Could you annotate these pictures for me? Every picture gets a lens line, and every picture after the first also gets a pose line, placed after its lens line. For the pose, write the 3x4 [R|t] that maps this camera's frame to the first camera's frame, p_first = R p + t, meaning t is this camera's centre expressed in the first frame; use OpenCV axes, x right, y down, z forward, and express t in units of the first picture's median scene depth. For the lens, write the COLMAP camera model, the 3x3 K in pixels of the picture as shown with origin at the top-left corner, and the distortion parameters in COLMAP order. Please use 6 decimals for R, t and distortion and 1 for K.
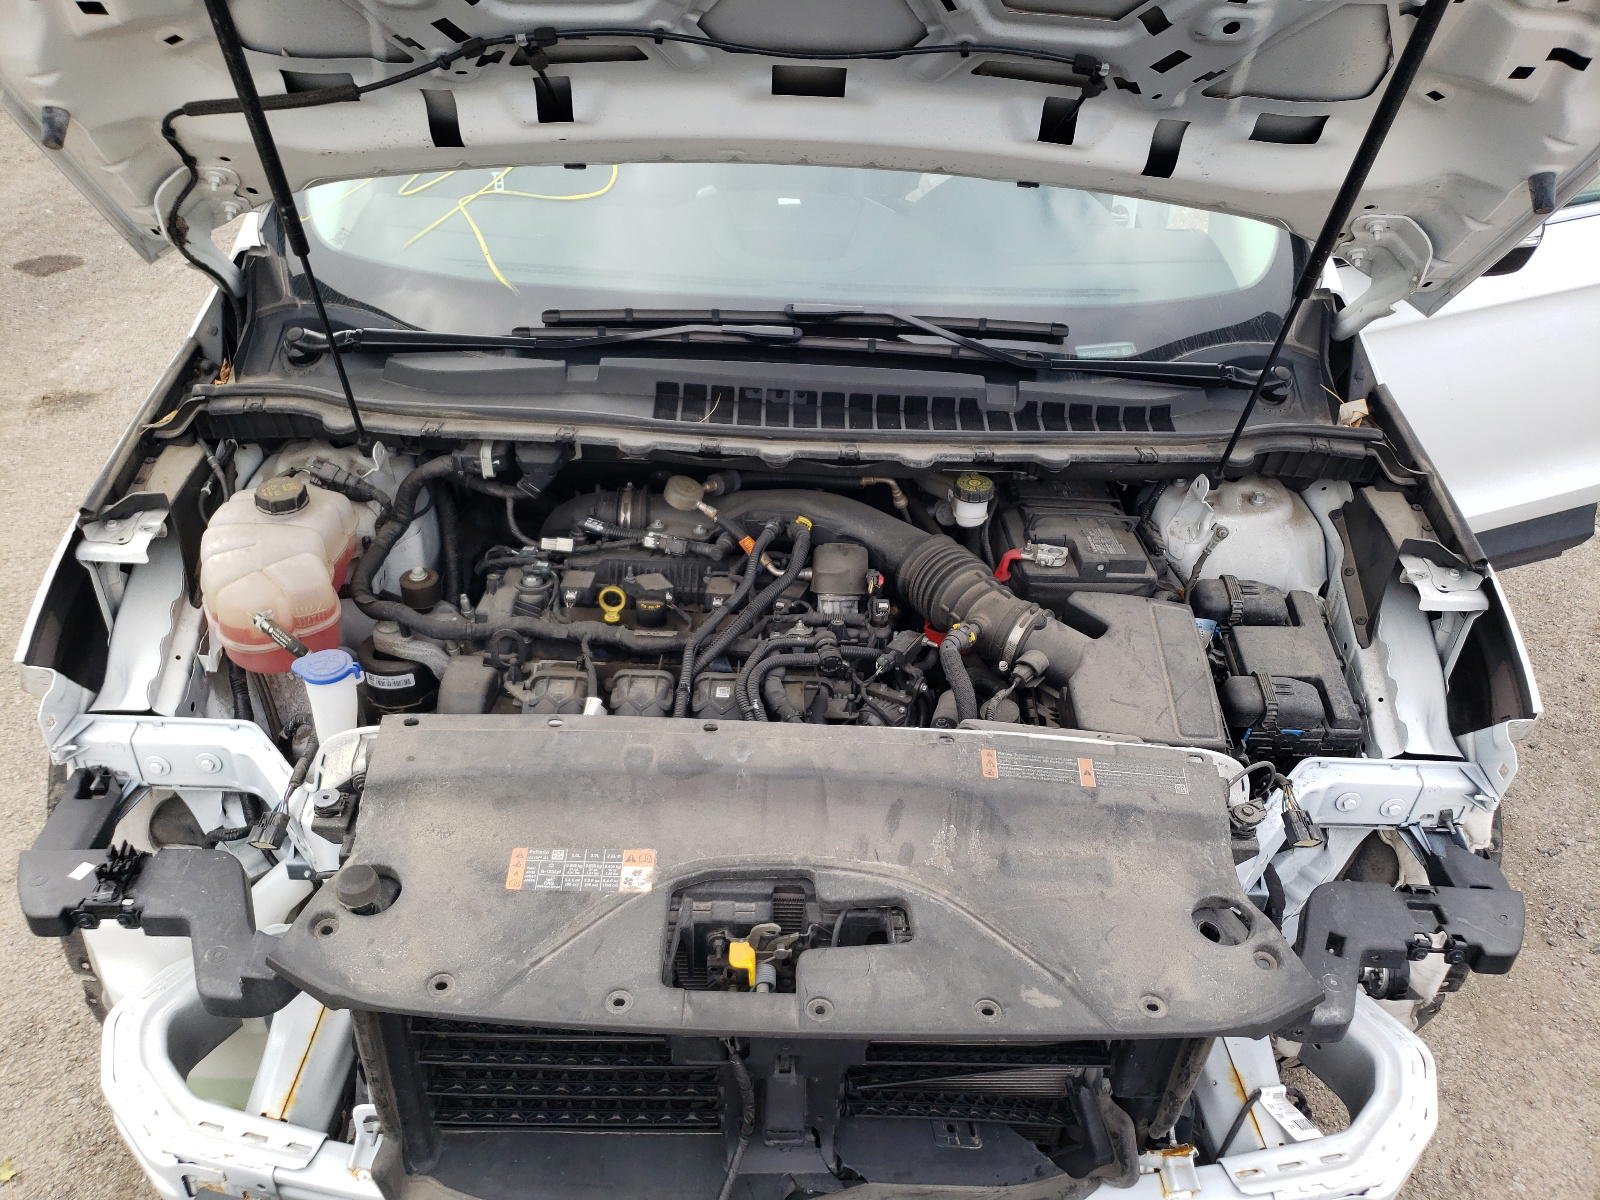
lens RADIAL K [[1246.1, 0, 792.9], [0, 1246.1, 597.0], [0, 0, 1]] dist [0.083216, -0.088198]
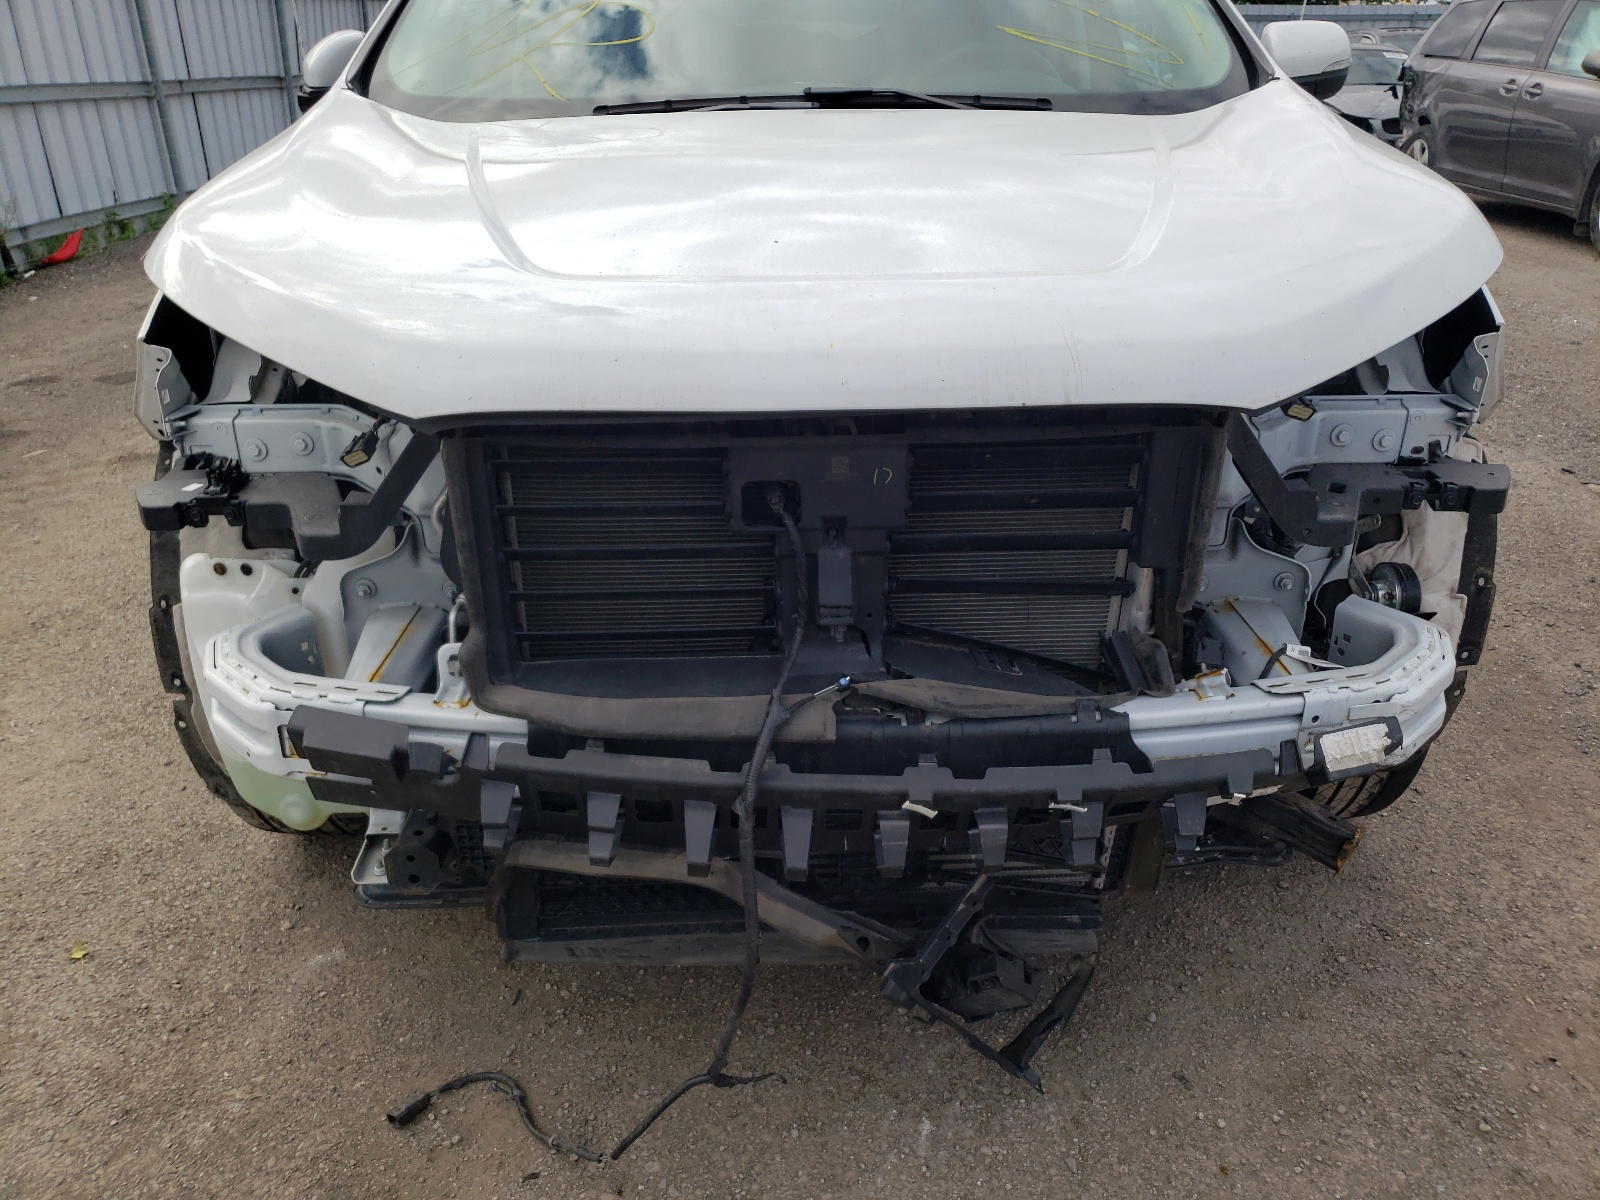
lens RADIAL K [[1260.9, 0, 800.0], [0, 1260.9, 600.0], [0, 0, 1]] dist [0.021828, -0.004495]
pose [[0.998736, -0.048547, -0.013046, -0.014746], [0.045260, 0.981334, -0.186908, 0.390048], [0.021876, 0.186082, 0.982291, -0.041774]]
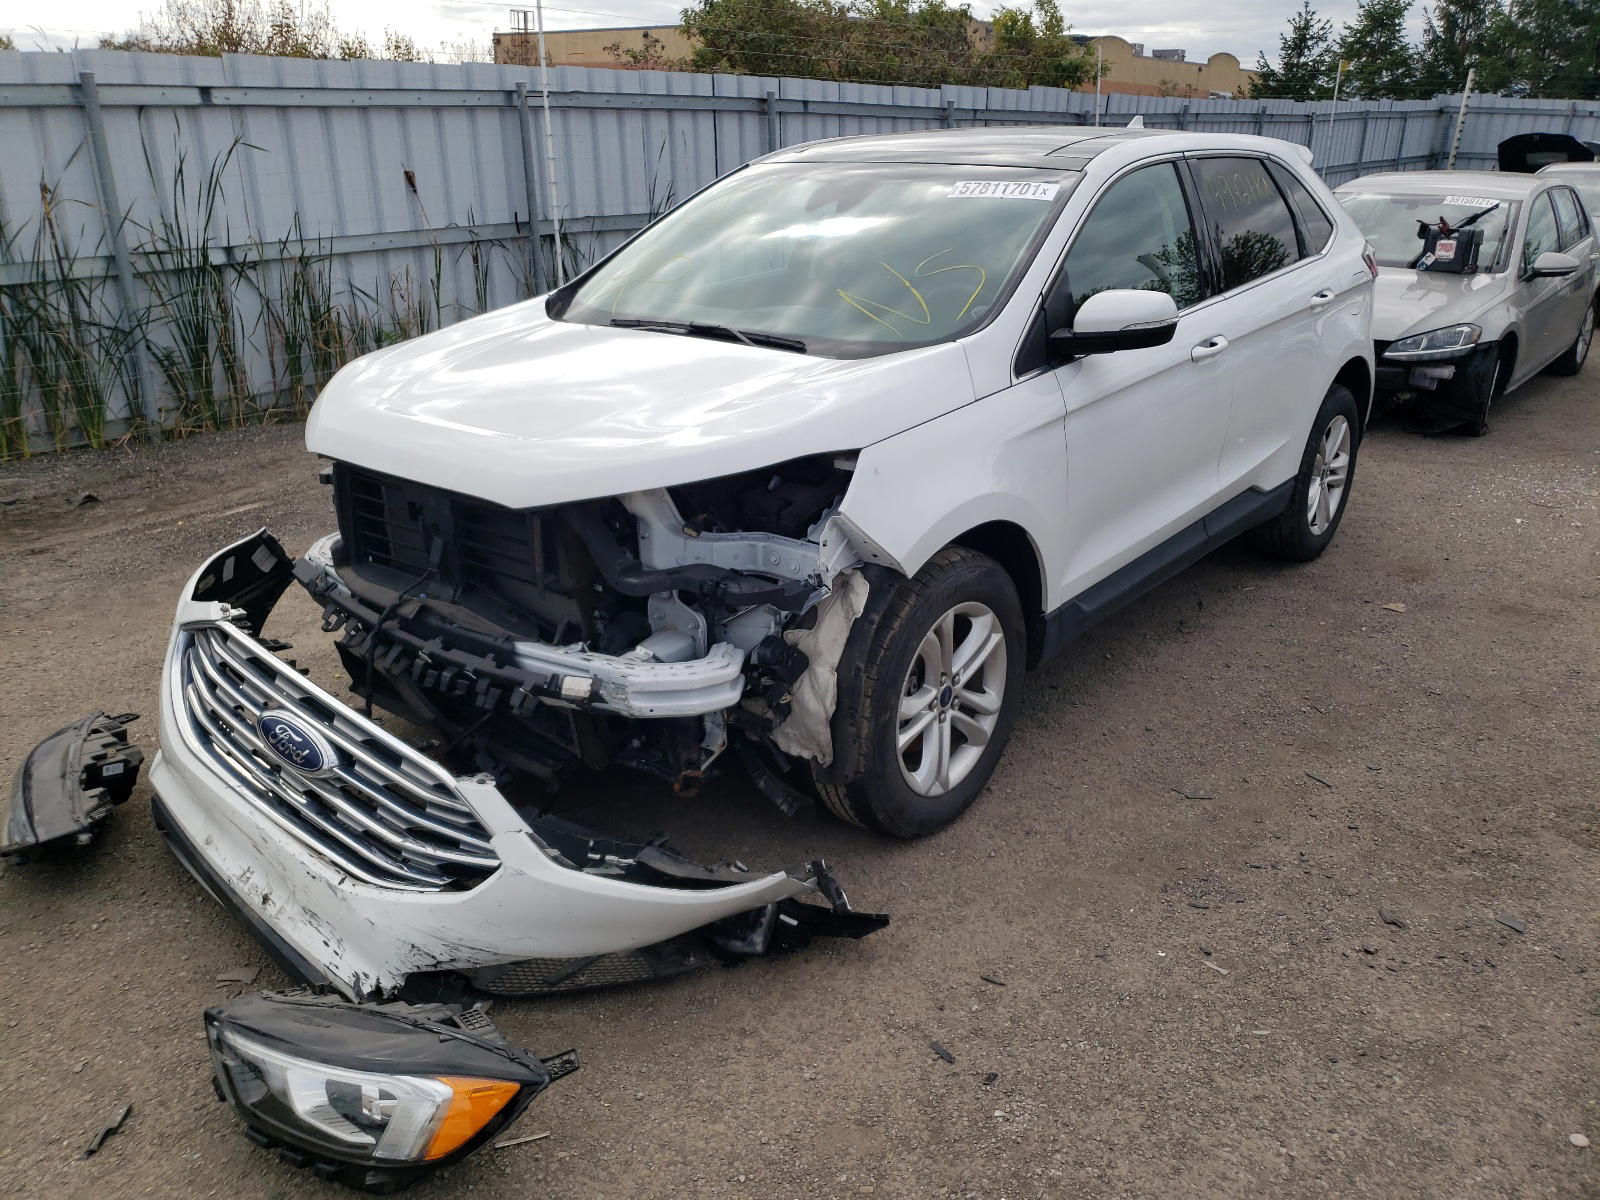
lens RADIAL K [[1260.9, 0, 800.0], [0, 1260.9, 600.0], [0, 0, 1]] dist [0.021828, -0.004495]
pose [[0.777300, 0.176172, -0.603960, 1.297552], [-0.317600, 0.938569, -0.134977, 0.374212], [0.543079, 0.296735, 0.785502, -0.333926]]
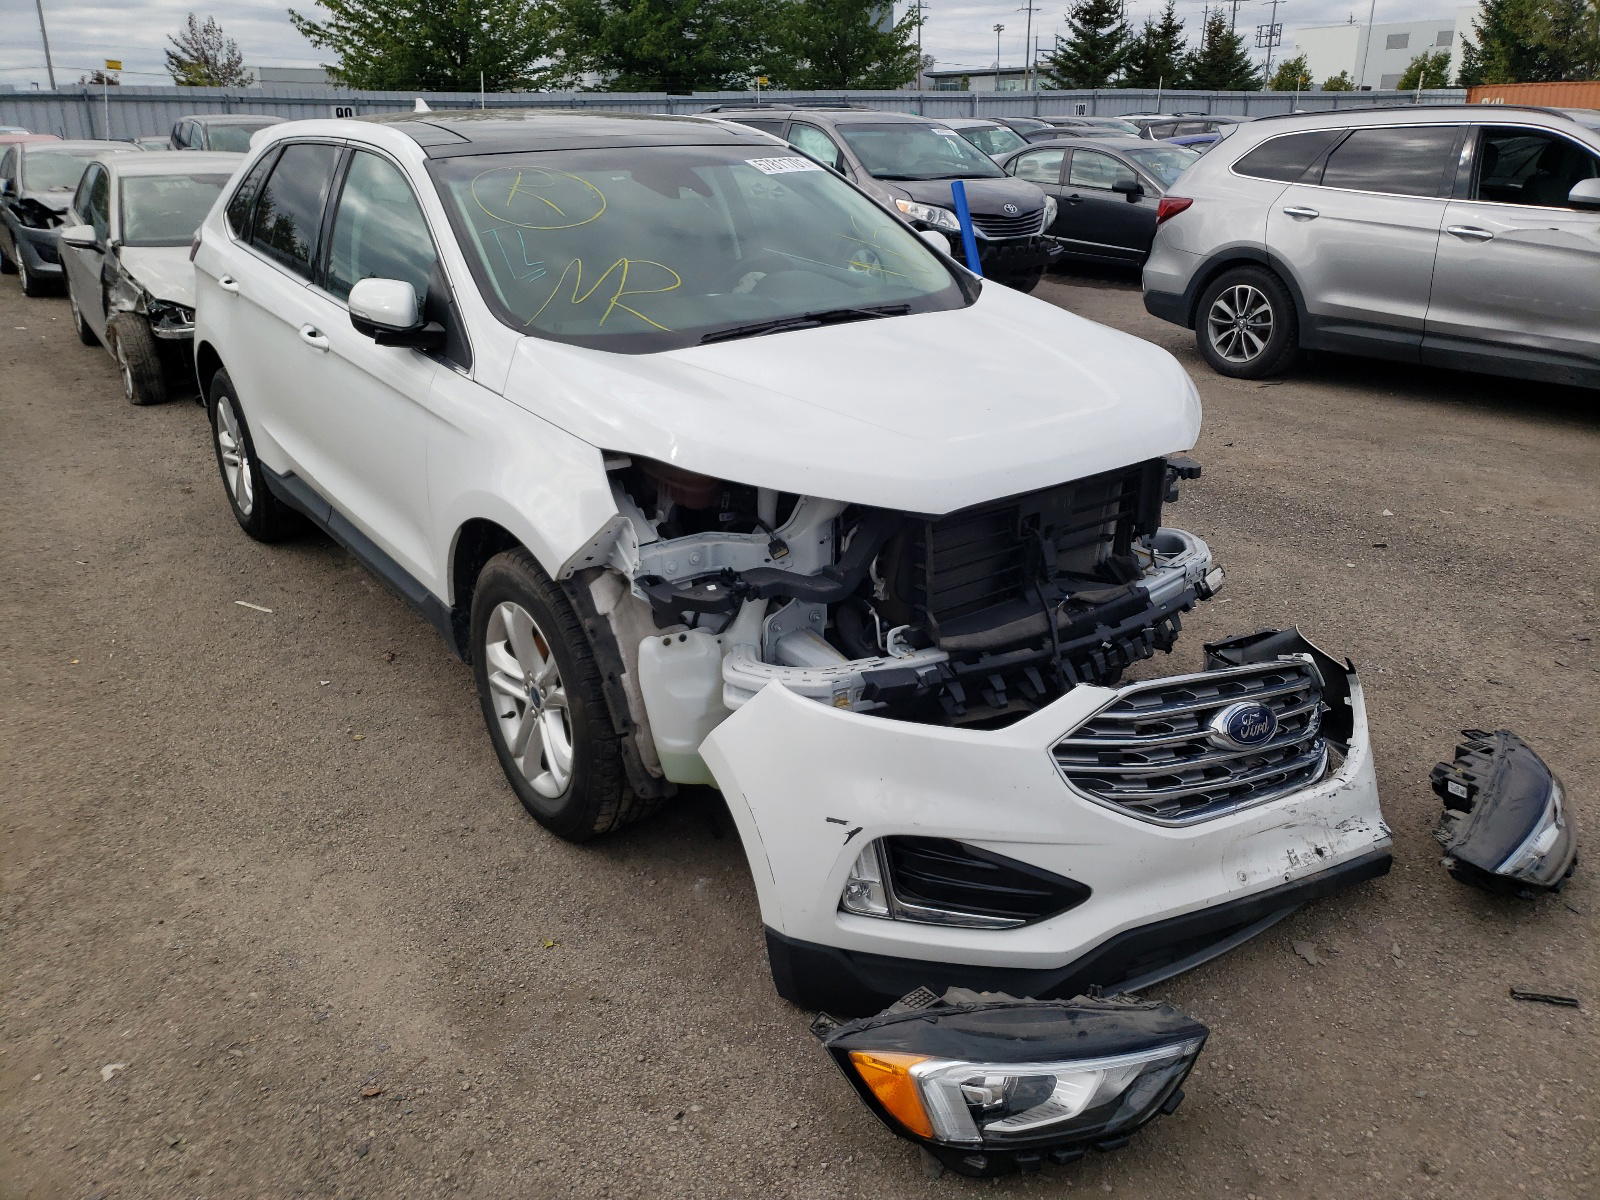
lens RADIAL K [[1260.9, 0, 800.0], [0, 1260.9, 600.0], [0, 0, 1]] dist [0.021828, -0.004495]
pose [[0.792452, -0.266516, 0.548625, -1.068309], [0.373154, 0.923350, -0.090442, 0.327082], [-0.482469, 0.276393, 0.831162, -0.452260]]
